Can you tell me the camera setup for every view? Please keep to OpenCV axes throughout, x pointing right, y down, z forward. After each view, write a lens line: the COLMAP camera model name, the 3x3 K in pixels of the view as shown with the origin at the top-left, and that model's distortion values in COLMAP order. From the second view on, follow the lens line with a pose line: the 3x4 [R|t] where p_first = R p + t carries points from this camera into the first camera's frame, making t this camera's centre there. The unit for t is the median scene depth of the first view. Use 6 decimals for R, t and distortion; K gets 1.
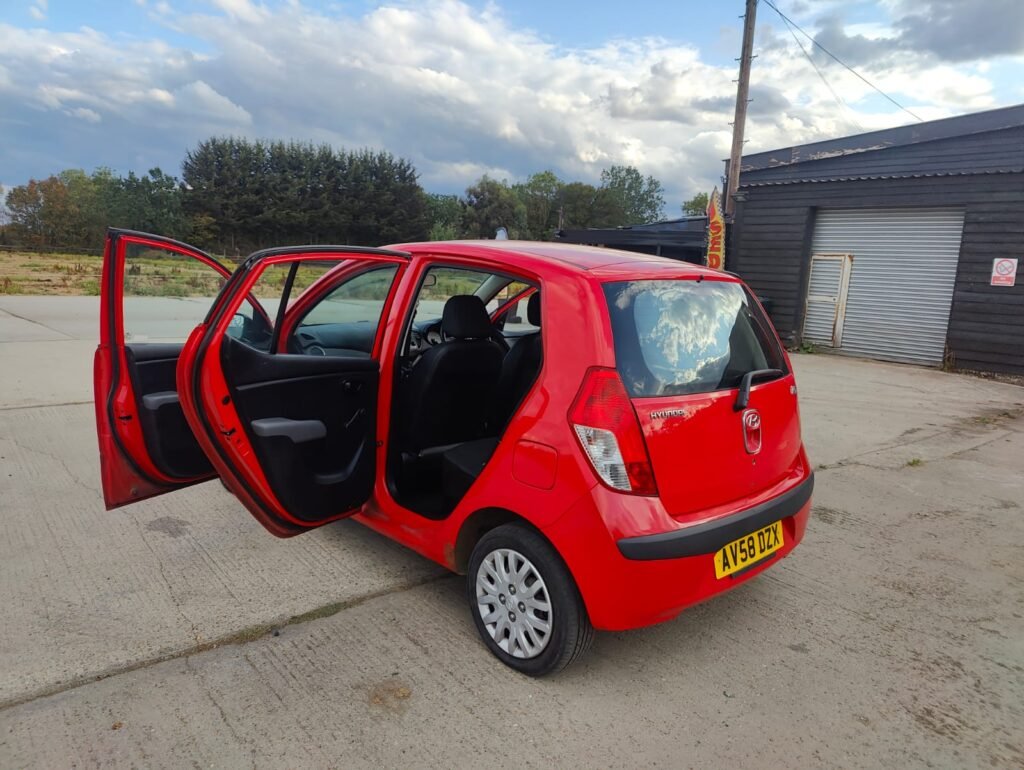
lens RADIAL K [[709.7, 0, 513.3], [0, 709.7, 382.9], [0, 0, 1]] dist [0.048389, -0.048254]
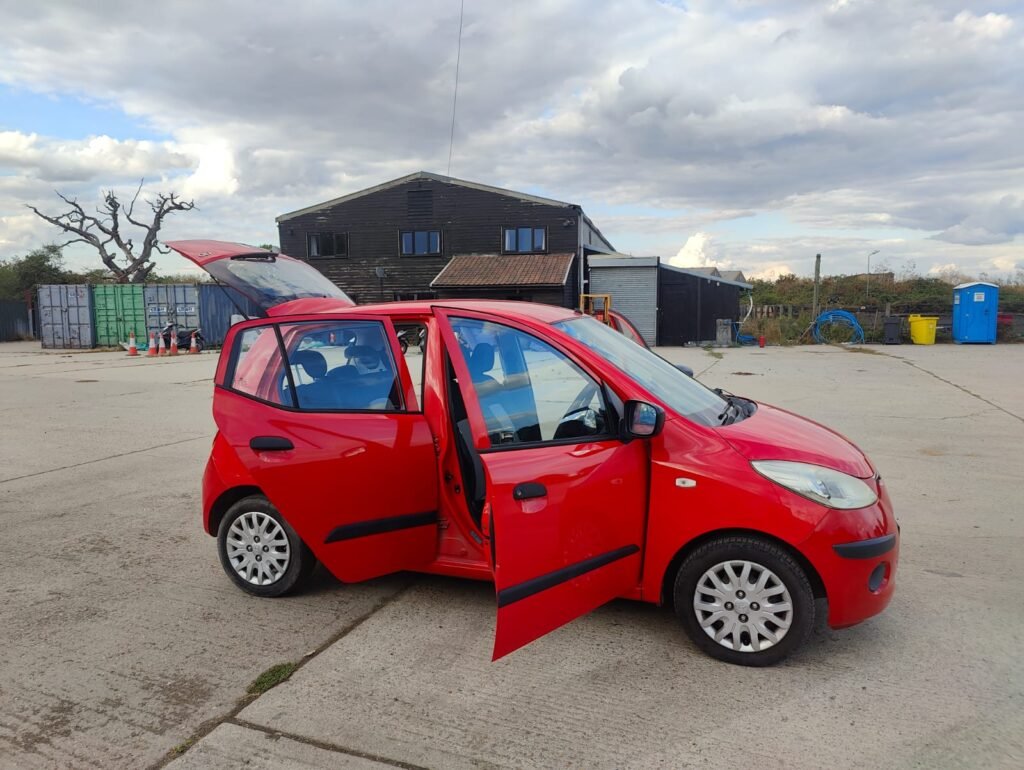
lens RADIAL K [[709.7, 0, 507.2], [0, 709.7, 387.8], [0, 0, 1]] dist [0.048389, -0.048254]
pose [[-0.886223, 0.004306, -0.463240, 0.444162], [-0.116318, 0.965854, 0.231507, -0.309722], [0.448419, 0.259050, -0.855461, 1.896040]]
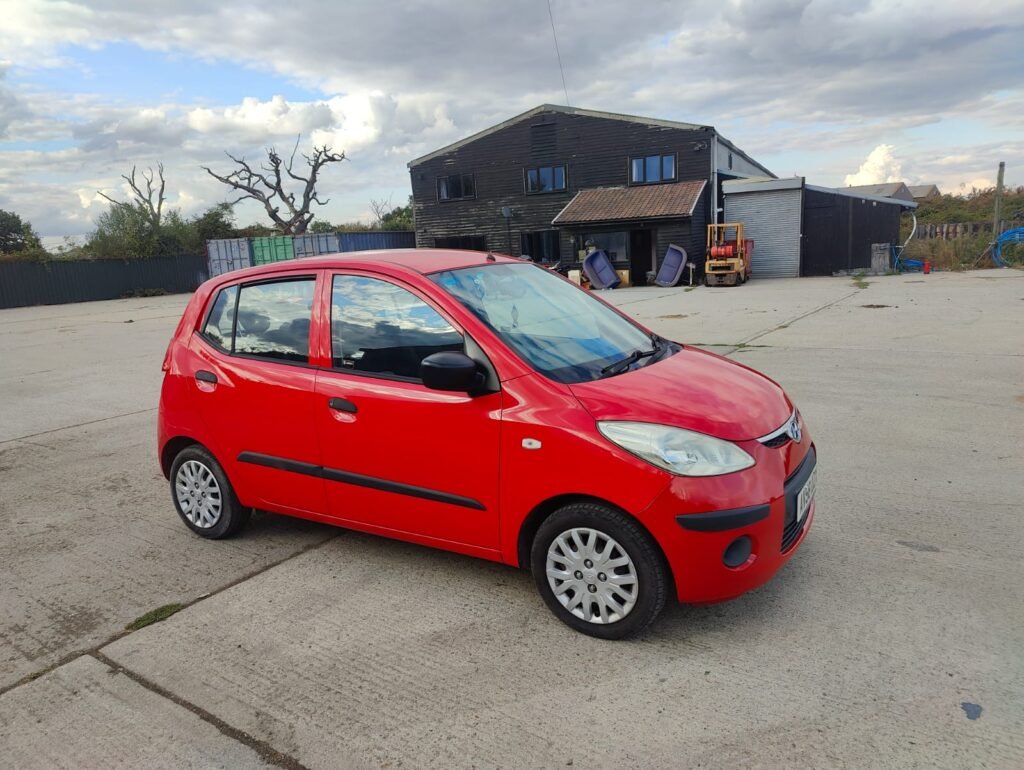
lens RADIAL K [[709.7, 0, 509.2], [0, 709.7, 382.1], [0, 0, 1]] dist [0.048389, -0.048254]
pose [[-0.965927, 0.043201, -0.255185, 0.112466], [-0.043956, 0.944264, 0.326241, -0.348925], [0.255056, 0.326342, -0.910191, 1.981202]]
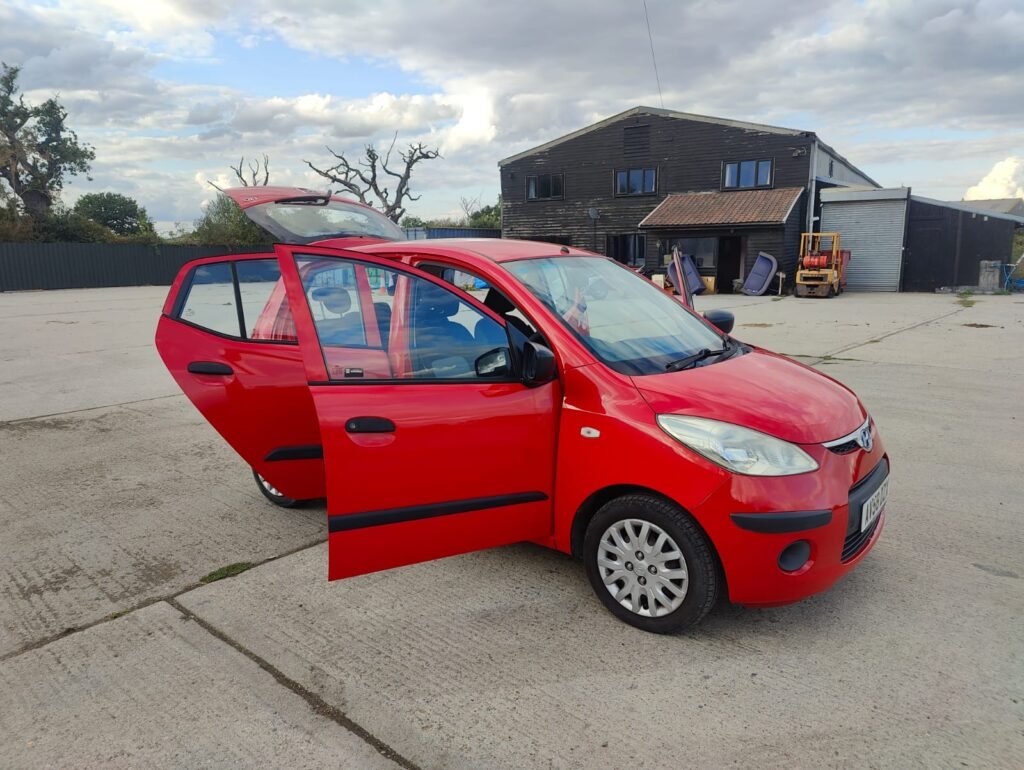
lens RADIAL K [[709.7, 0, 515.3], [0, 709.7, 382.4], [0, 0, 1]] dist [0.048389, -0.048254]
pose [[-0.987596, -0.016212, -0.156180, 0.099066], [-0.067740, 0.941323, 0.330639, -0.339035], [0.141655, 0.337117, -0.930745, 2.001047]]
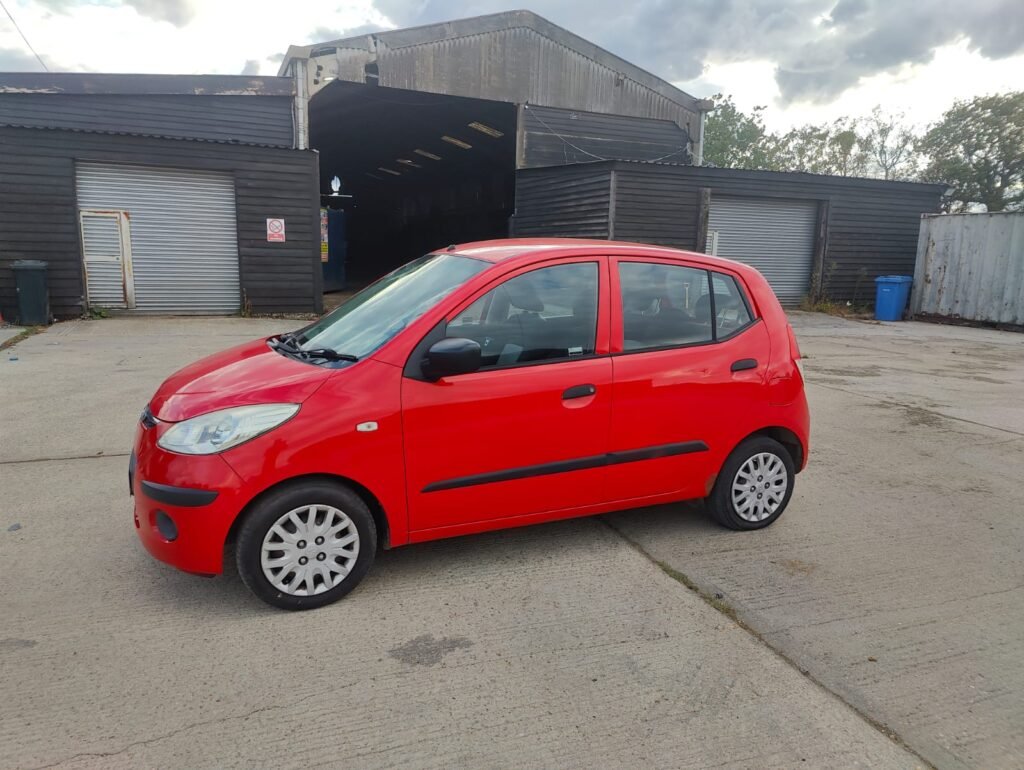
lens RADIAL K [[709.7, 0, 504.2], [0, 709.7, 388.1], [0, 0, 1]] dist [0.048389, -0.048254]
pose [[0.333407, -0.223912, 0.915807, -1.035014], [0.145385, 0.971979, 0.184717, -0.174836], [-0.931506, 0.071558, 0.356618, 0.640969]]
